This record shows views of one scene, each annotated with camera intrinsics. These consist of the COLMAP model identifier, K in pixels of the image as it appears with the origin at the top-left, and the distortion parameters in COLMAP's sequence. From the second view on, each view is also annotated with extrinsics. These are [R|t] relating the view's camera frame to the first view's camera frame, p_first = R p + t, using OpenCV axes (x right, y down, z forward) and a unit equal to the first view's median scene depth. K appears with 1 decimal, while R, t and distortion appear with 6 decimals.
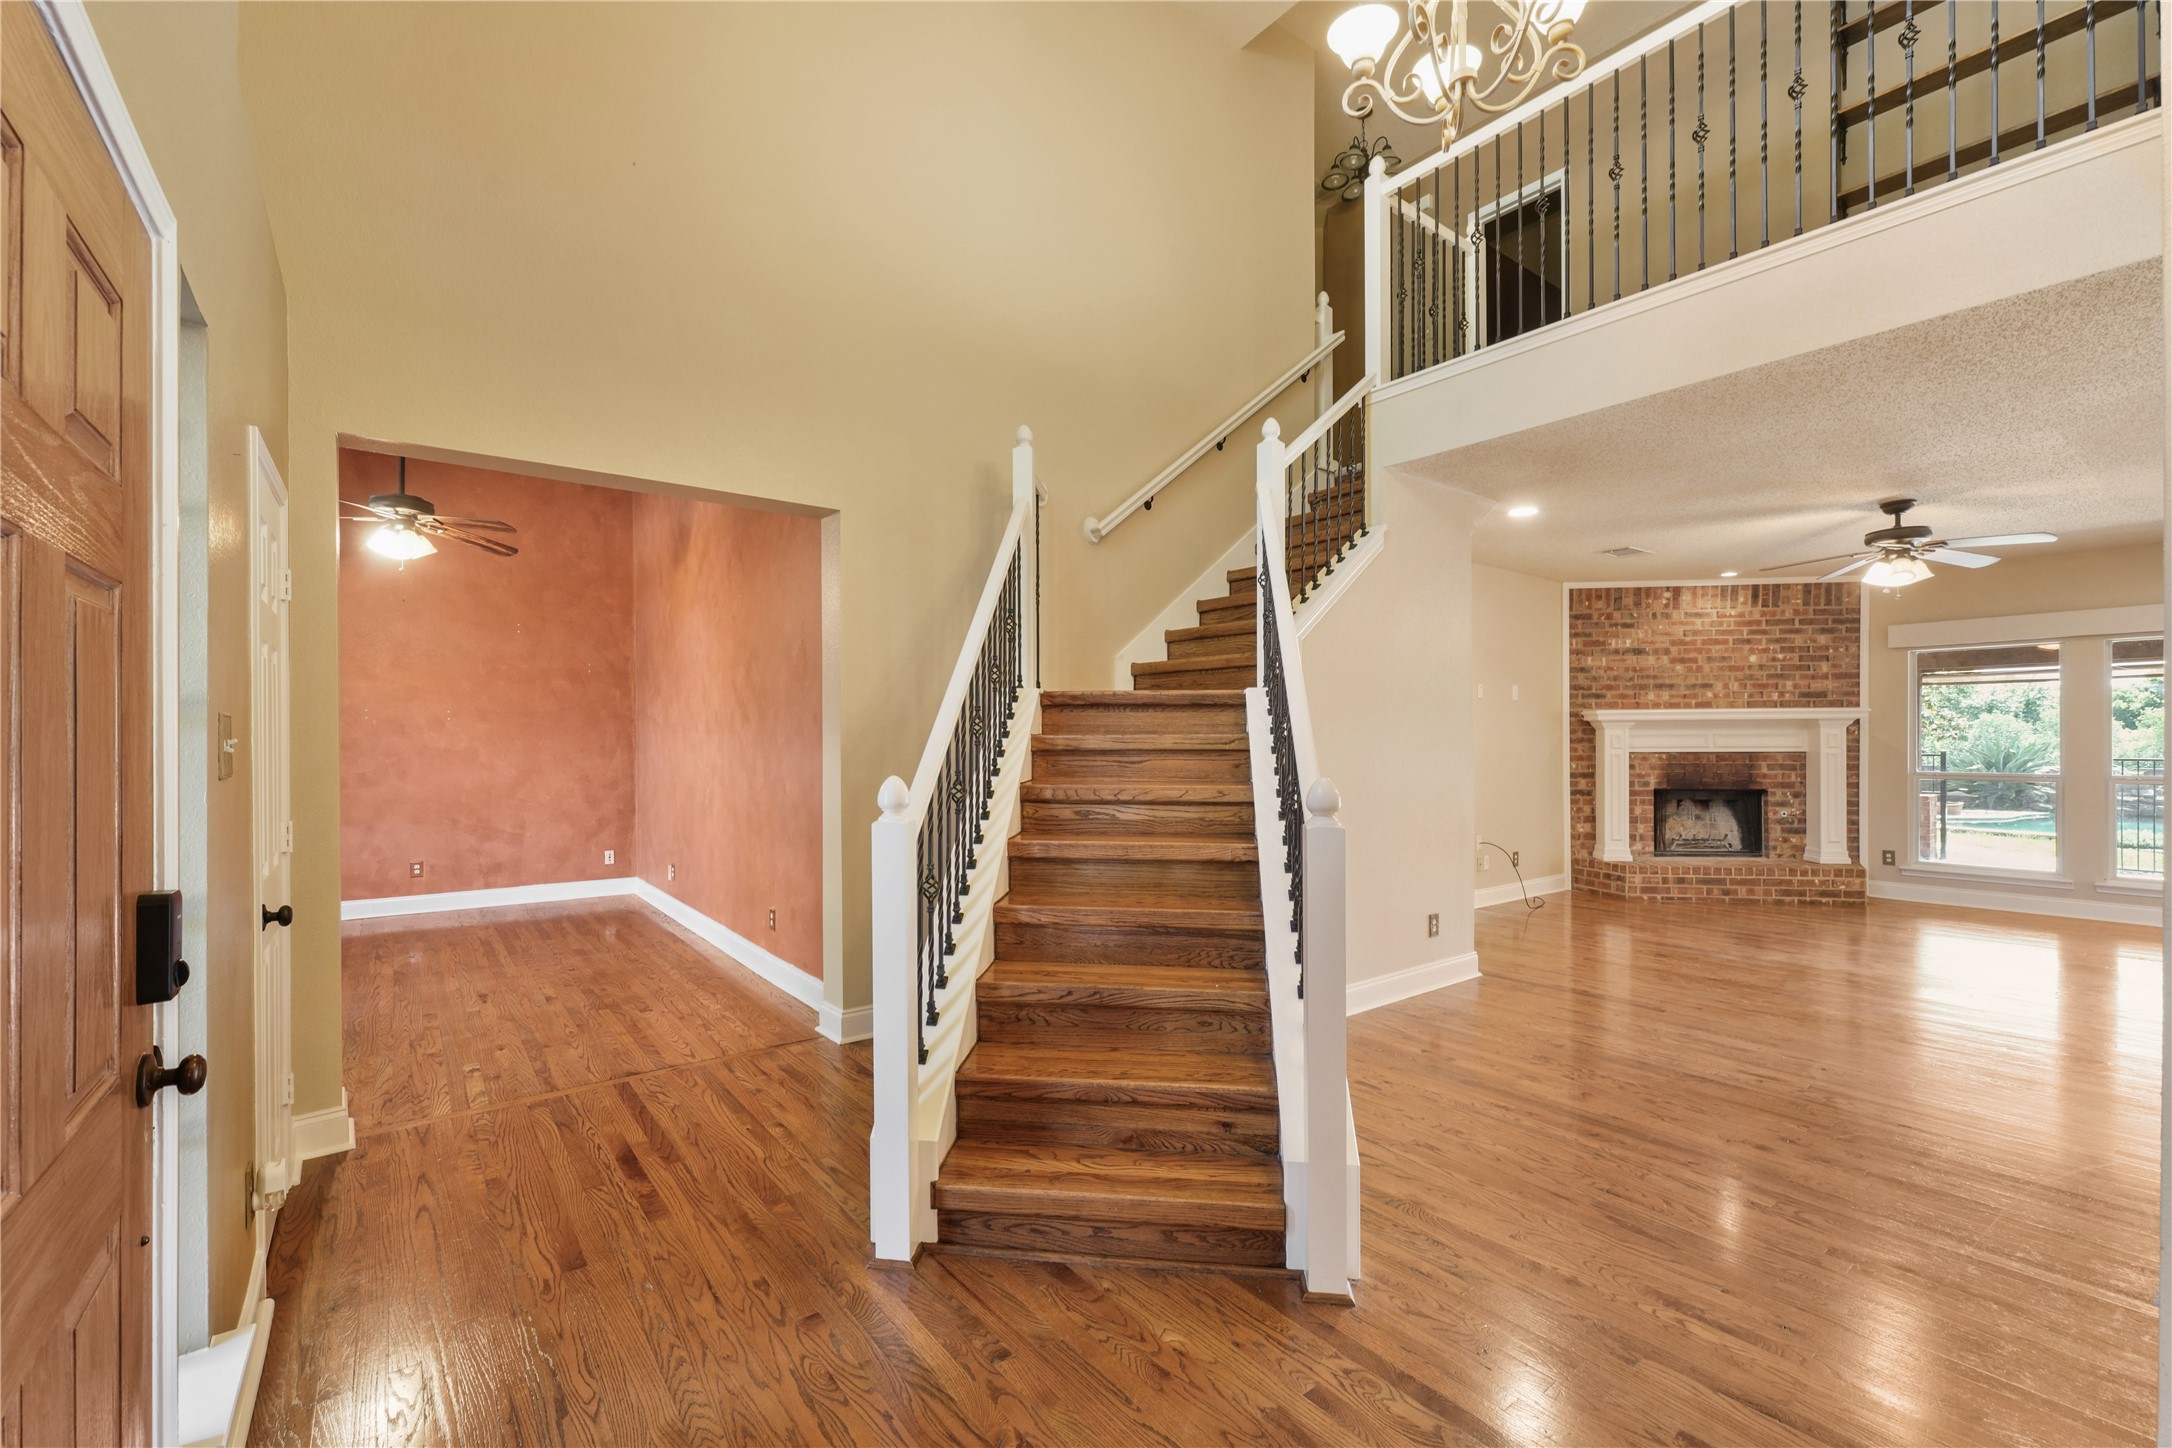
lens RADIAL K [[906.7, 0, 1072.5], [0, 906.7, 740.4], [0, 0, 1]] dist [-0.002187, -0.000085]
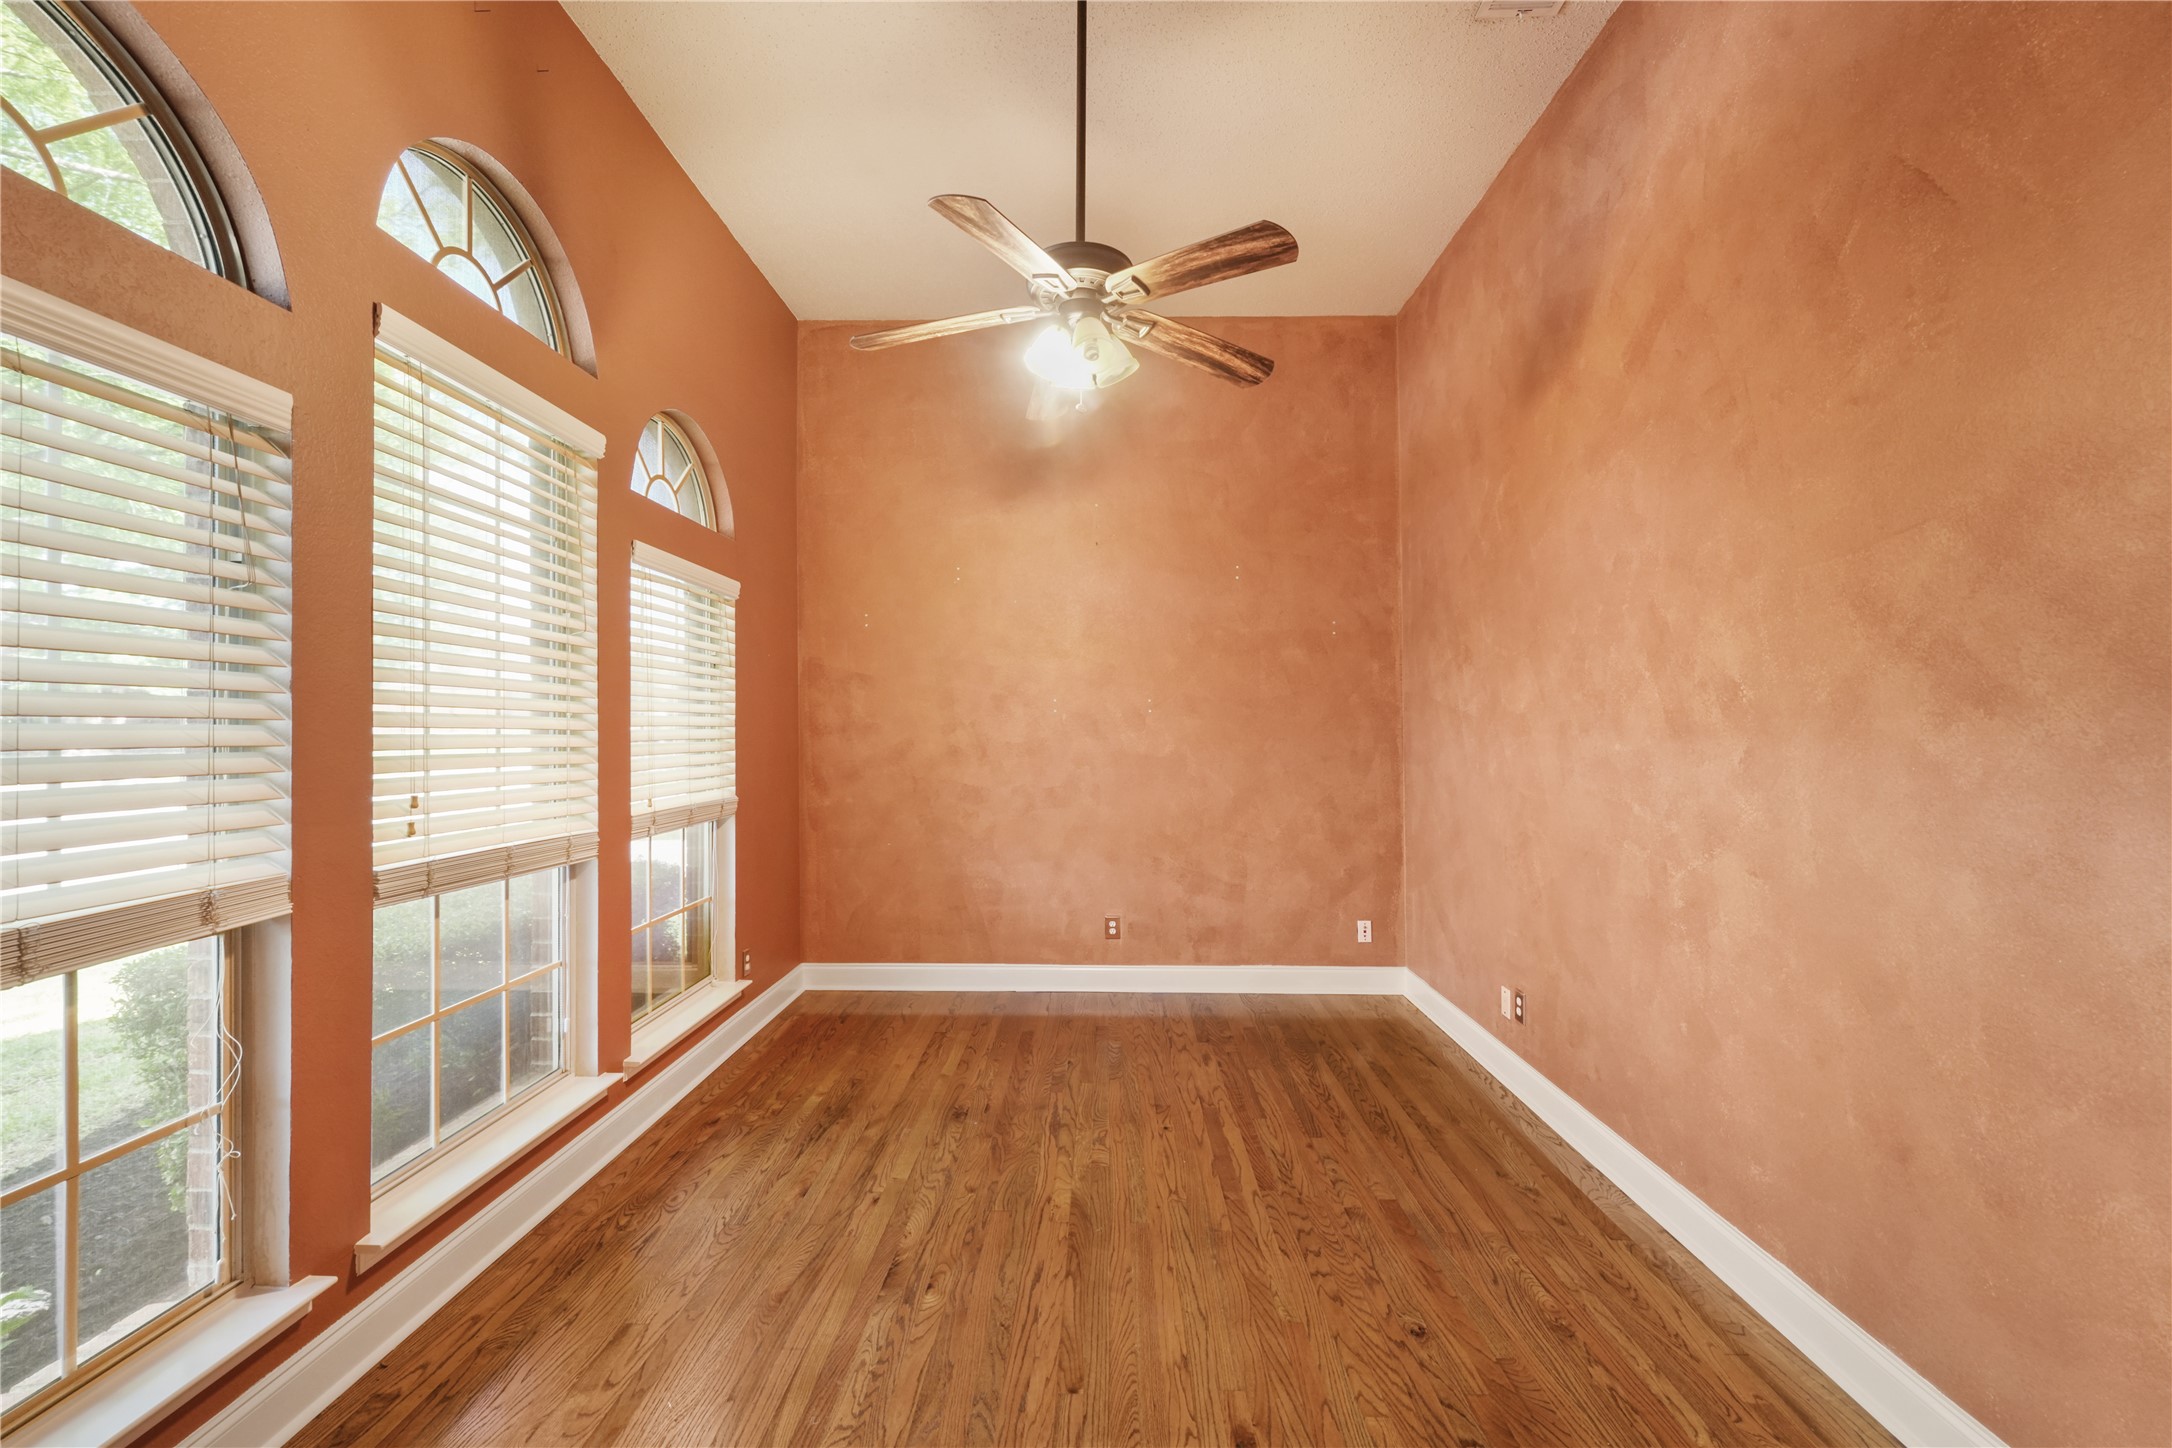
lens RADIAL K [[906.7, 0, 1083.5], [0, 906.7, 723.6], [0, 0, 1]] dist [-0.002187, -0.000085]
pose [[0.786983, -0.005332, -0.616952, -0.291617], [0.000931, 0.999972, -0.007455, -0.009064], [0.616975, 0.005293, 0.786965, 0.410219]]
